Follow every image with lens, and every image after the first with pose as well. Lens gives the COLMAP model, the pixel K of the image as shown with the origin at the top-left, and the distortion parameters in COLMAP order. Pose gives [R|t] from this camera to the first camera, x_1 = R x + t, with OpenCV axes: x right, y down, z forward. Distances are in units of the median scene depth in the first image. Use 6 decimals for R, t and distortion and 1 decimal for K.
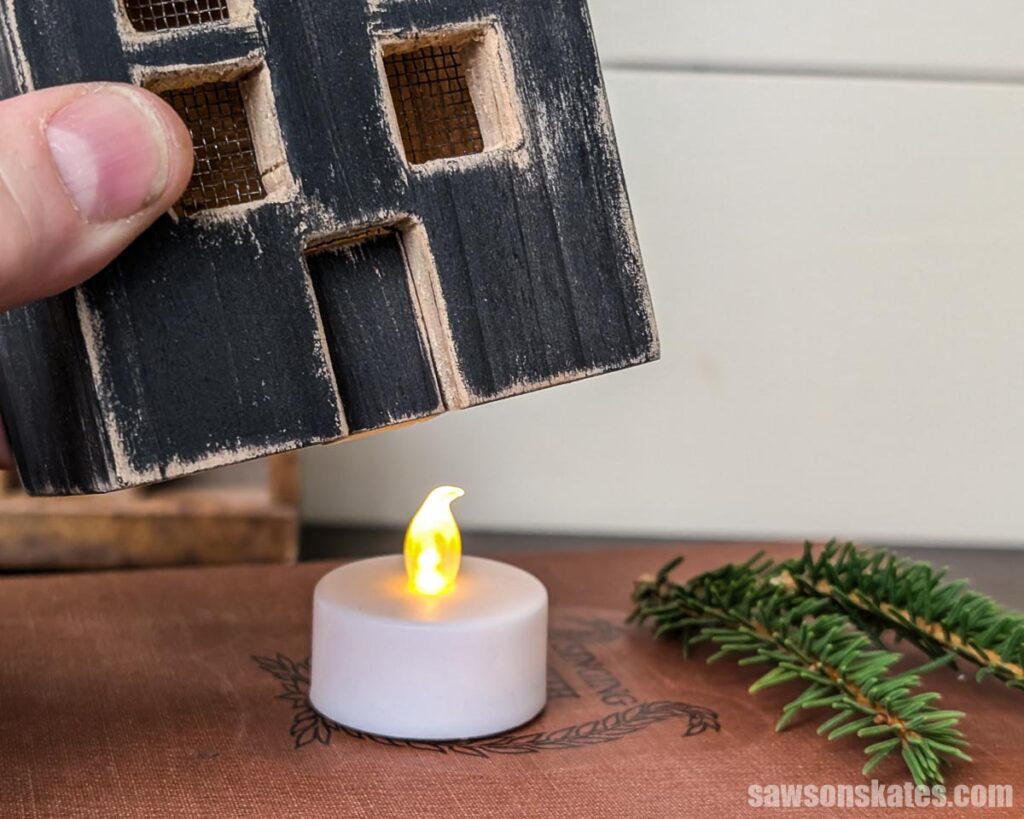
lens RADIAL K [[2584.0, 0, 530.7], [0, 2584.0, 475.8], [0, 0, 1]] dist [0.201807, 0.000000]
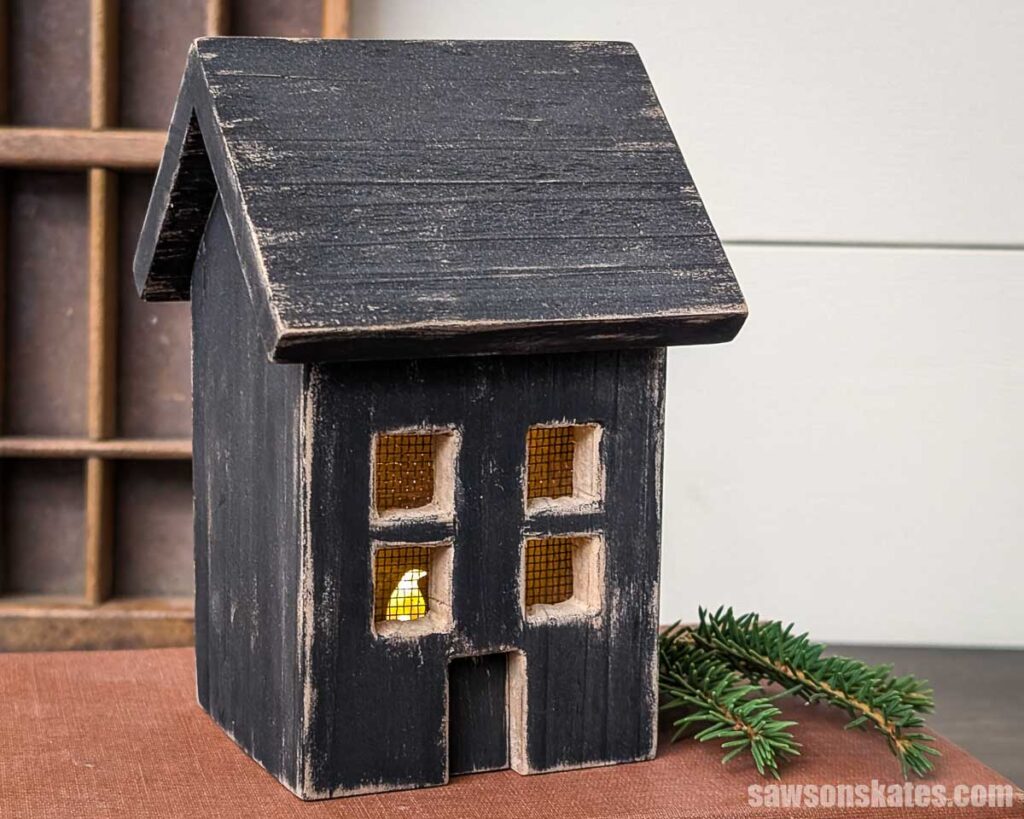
lens RADIAL K [[2584.0, 0, 506.6], [0, 2584.0, 411.7], [0, 0, 1]] dist [0.201807, 0.000000]
pose [[0.972785, 0.228155, 0.040429, -0.147847], [-0.230660, 0.970110, 0.075382, -0.351184], [-0.022022, -0.082656, 0.996335, -0.519475]]
